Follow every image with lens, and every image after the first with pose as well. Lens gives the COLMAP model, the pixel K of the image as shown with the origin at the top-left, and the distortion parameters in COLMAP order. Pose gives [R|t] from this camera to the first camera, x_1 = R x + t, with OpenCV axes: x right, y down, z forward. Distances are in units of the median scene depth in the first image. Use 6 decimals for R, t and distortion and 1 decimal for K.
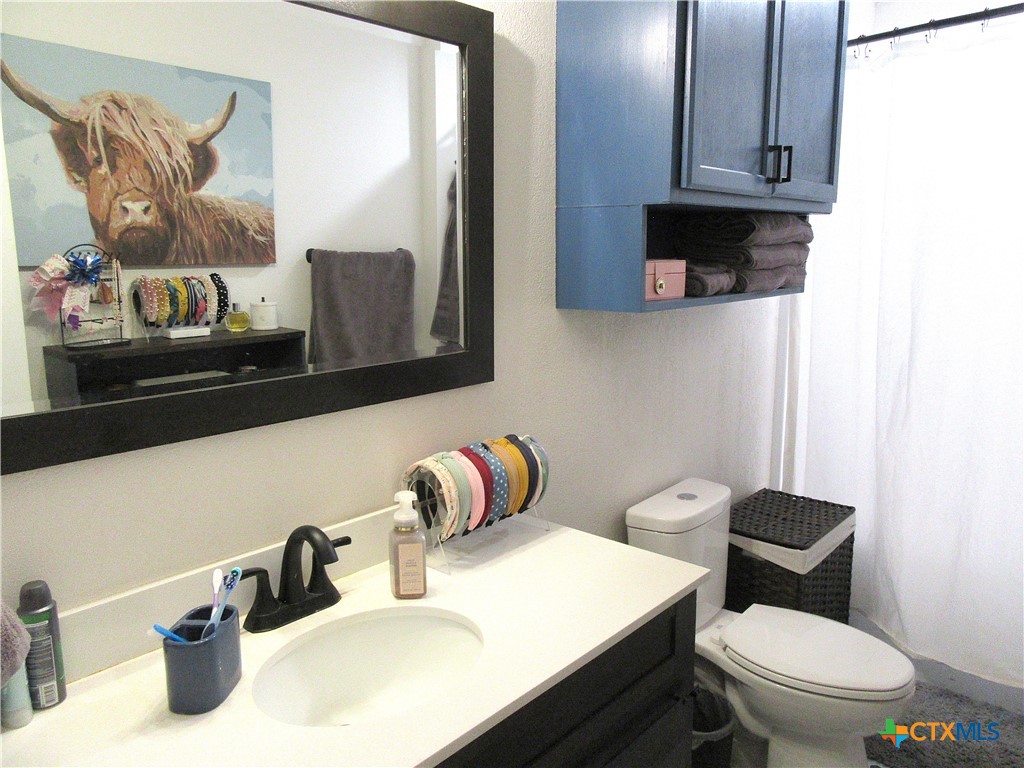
lens RADIAL K [[756.3, 0, 512.0], [0, 756.3, 384.0], [0, 0, 1]] dist [-0.019369, 0.028496]
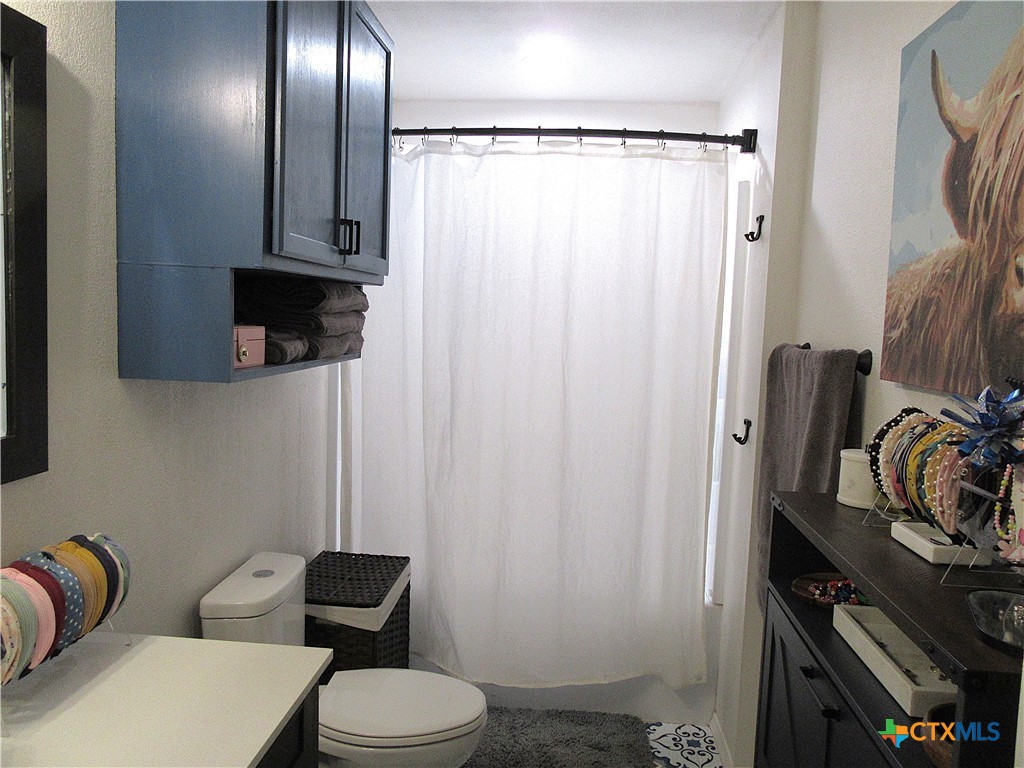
lens RADIAL K [[756.3, 0, 512.0], [0, 756.3, 384.0], [0, 0, 1]] dist [-0.019369, 0.028496]
pose [[0.799147, -0.016313, 0.600915, -0.094122], [0.060994, 0.996673, -0.054058, -0.019395], [-0.598034, 0.079853, 0.797483, 0.051034]]
